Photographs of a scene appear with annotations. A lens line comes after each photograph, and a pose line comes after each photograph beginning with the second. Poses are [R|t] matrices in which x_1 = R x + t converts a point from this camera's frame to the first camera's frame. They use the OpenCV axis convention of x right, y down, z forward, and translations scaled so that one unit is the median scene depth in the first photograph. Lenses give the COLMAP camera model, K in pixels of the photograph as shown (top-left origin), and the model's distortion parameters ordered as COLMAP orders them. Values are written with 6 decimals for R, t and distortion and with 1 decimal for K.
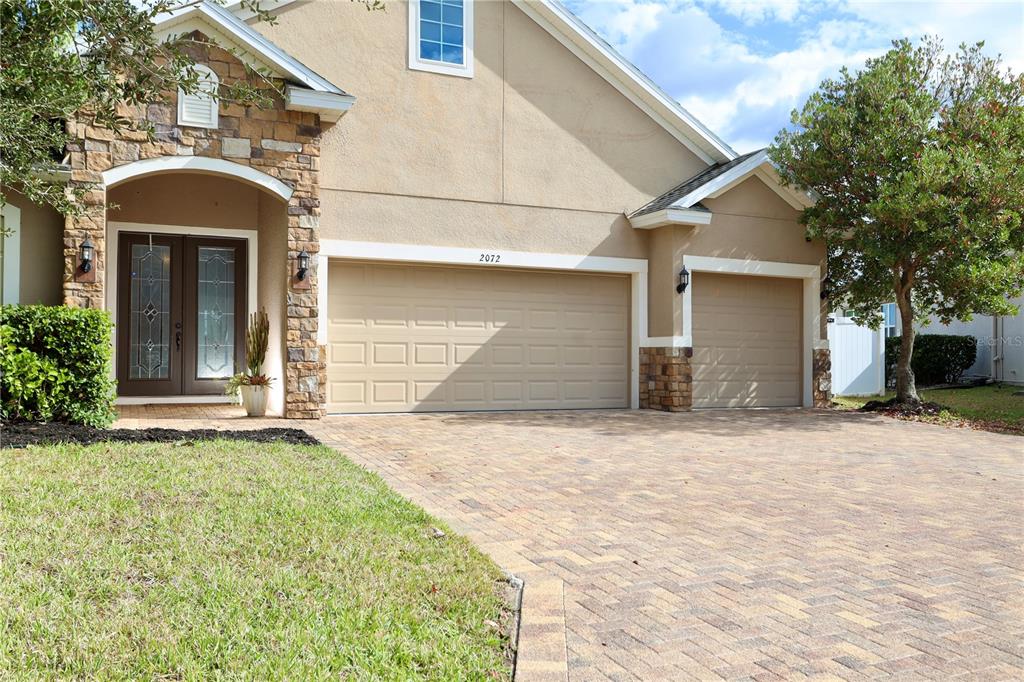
lens RADIAL K [[853.6, 0, 512.0], [0, 853.6, 341.0], [0, 0, 1]] dist [-0.012549, 0.010427]
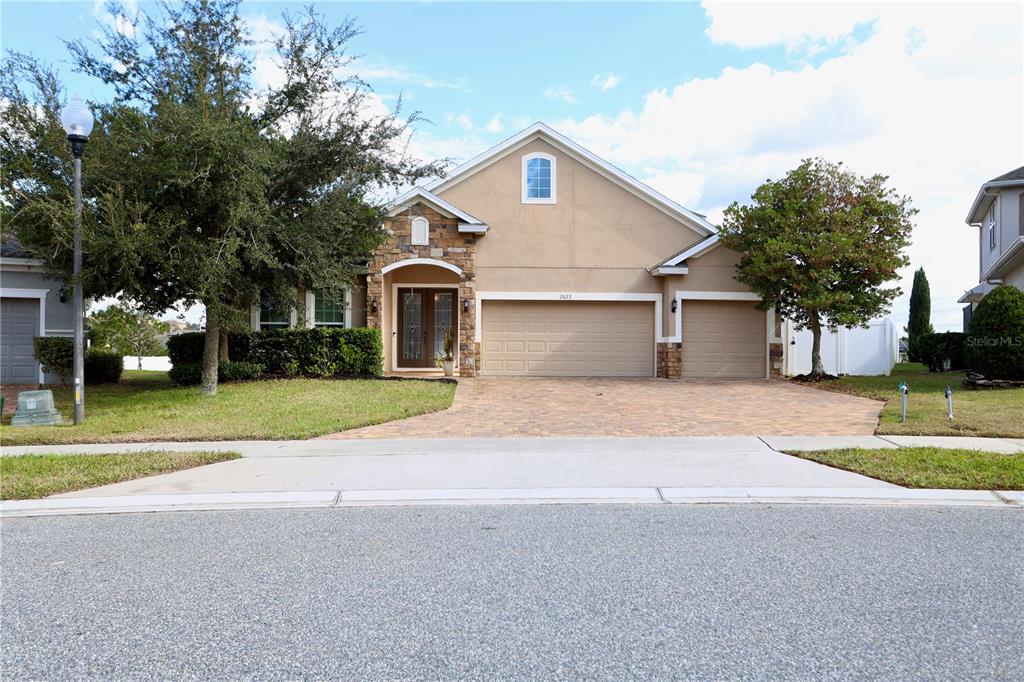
lens RADIAL K [[834.2, 0, 512.0], [0, 834.2, 341.0], [0, 0, 1]] dist [-0.005028, -0.000554]
pose [[0.925395, -0.004939, -0.378972, 0.645130], [0.006786, 0.999971, 0.003538, -0.005386], [0.378944, -0.005845, 0.925401, -0.882598]]
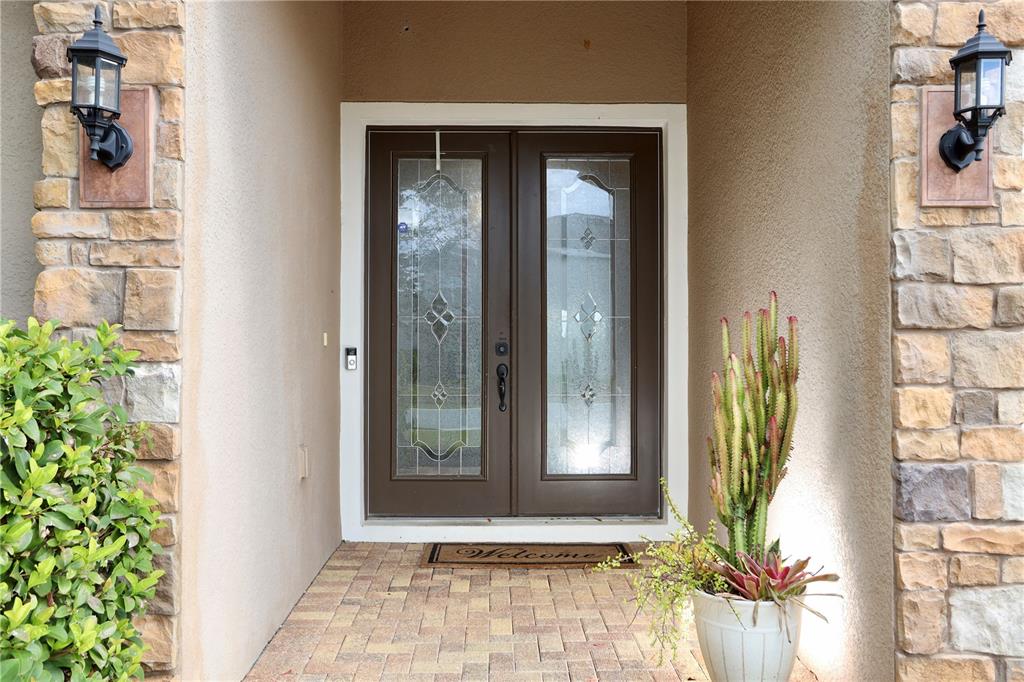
lens RADIAL K [[870.9, 0, 501.5], [0, 870.9, 340.4], [0, 0, 1]] dist [-0.002326, 0.056774]
pose [[0.915290, -0.009259, -0.402688, -0.263022], [0.009931, 0.999951, -0.000418, -0.025912], [0.402672, -0.003616, 0.915337, 0.727583]]
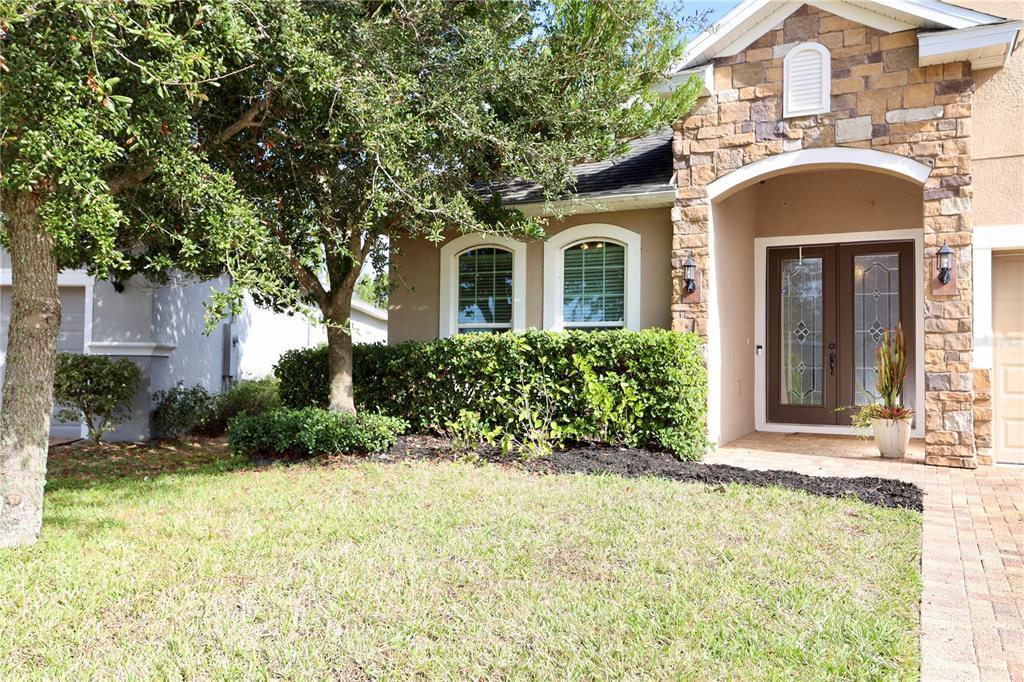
lens RADIAL K [[837.7, 0, 504.9], [0, 837.7, 339.8], [0, 0, 1]] dist [-0.026991, 0.092463]
pose [[0.623828, -0.024282, -0.781184, 0.090428], [0.004369, 0.999610, -0.027583, -0.002479], [0.781549, 0.013794, 0.623691, 0.226021]]
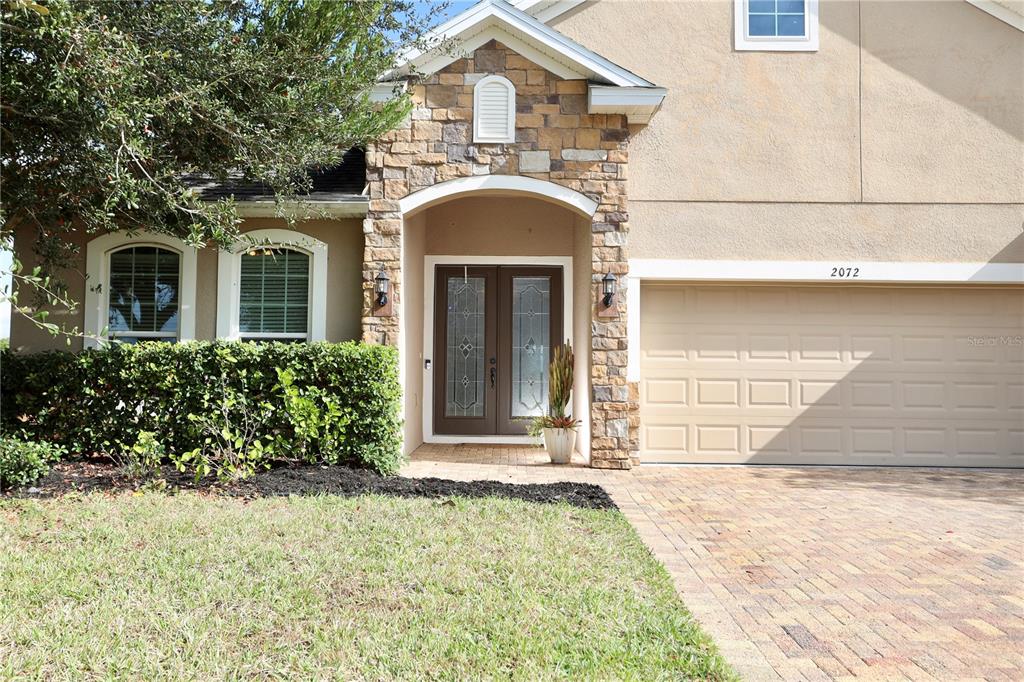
lens RADIAL K [[837.7, 0, 504.9], [0, 837.7, 339.8], [0, 0, 1]] dist [-0.026991, 0.092463]
pose [[0.909520, -0.020011, -0.415178, 0.008927], [0.003001, 0.999131, -0.041583, -0.003267], [0.415649, 0.036575, 0.908789, 0.188207]]
